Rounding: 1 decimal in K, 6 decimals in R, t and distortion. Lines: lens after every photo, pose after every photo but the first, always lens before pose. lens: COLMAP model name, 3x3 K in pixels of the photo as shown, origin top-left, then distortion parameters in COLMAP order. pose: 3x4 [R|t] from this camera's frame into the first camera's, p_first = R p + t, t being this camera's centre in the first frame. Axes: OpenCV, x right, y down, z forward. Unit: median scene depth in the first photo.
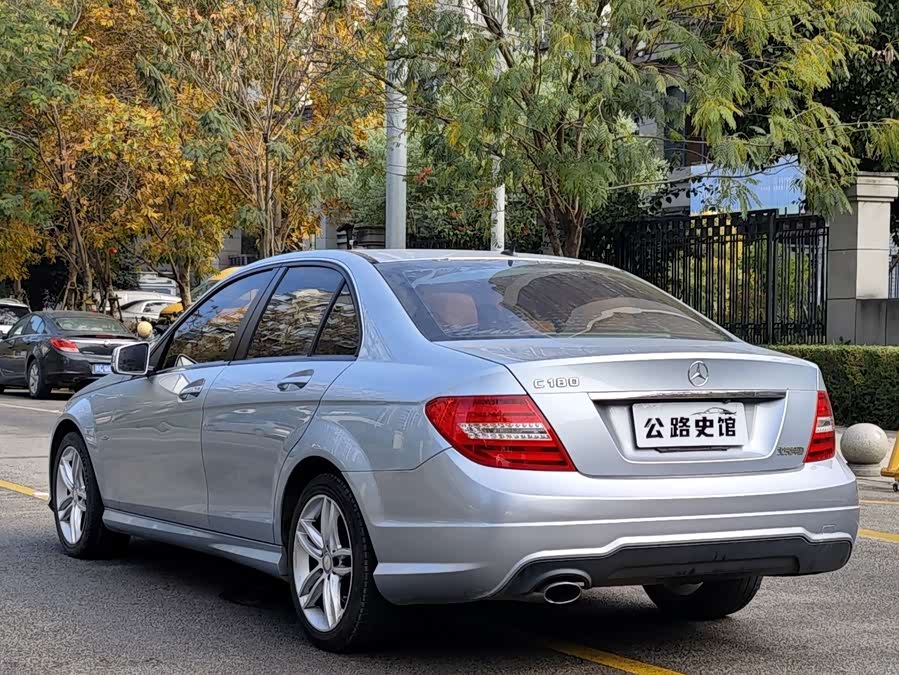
lens RADIAL K [[1491.1, 0, 449.5], [0, 1491.1, 337.5], [0, 0, 1]] dist [0.215124, -0.053856]
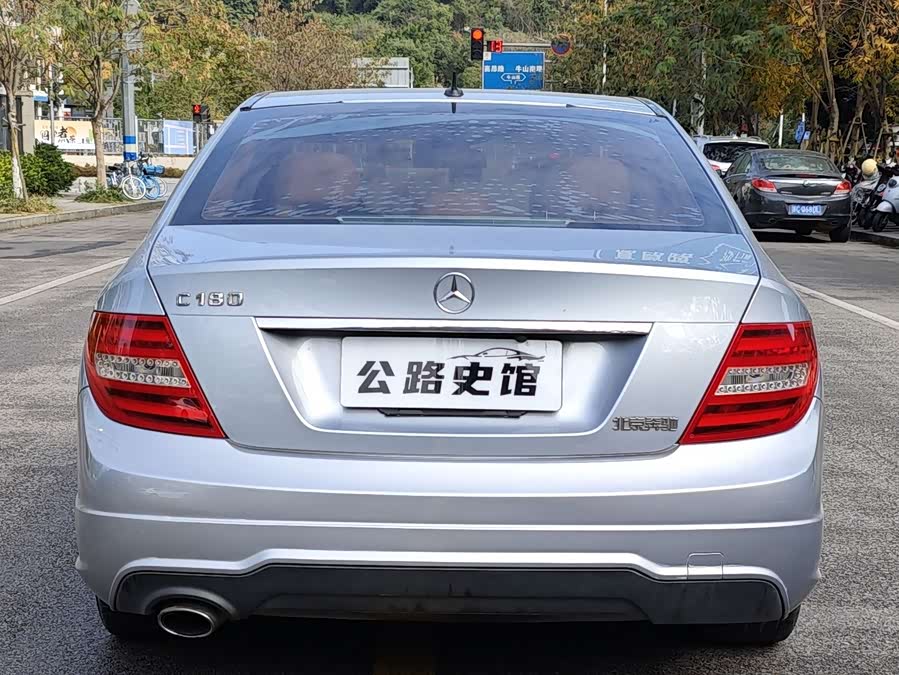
lens RADIAL K [[1491.1, 0, 449.5], [0, 1491.1, 337.5], [0, 0, 1]] dist [0.215124, -0.053856]
pose [[0.884583, 0.059264, -0.462603, 0.444947], [-0.009570, 0.993991, 0.109041, -0.024049], [0.466285, -0.092029, 0.879835, 0.458941]]
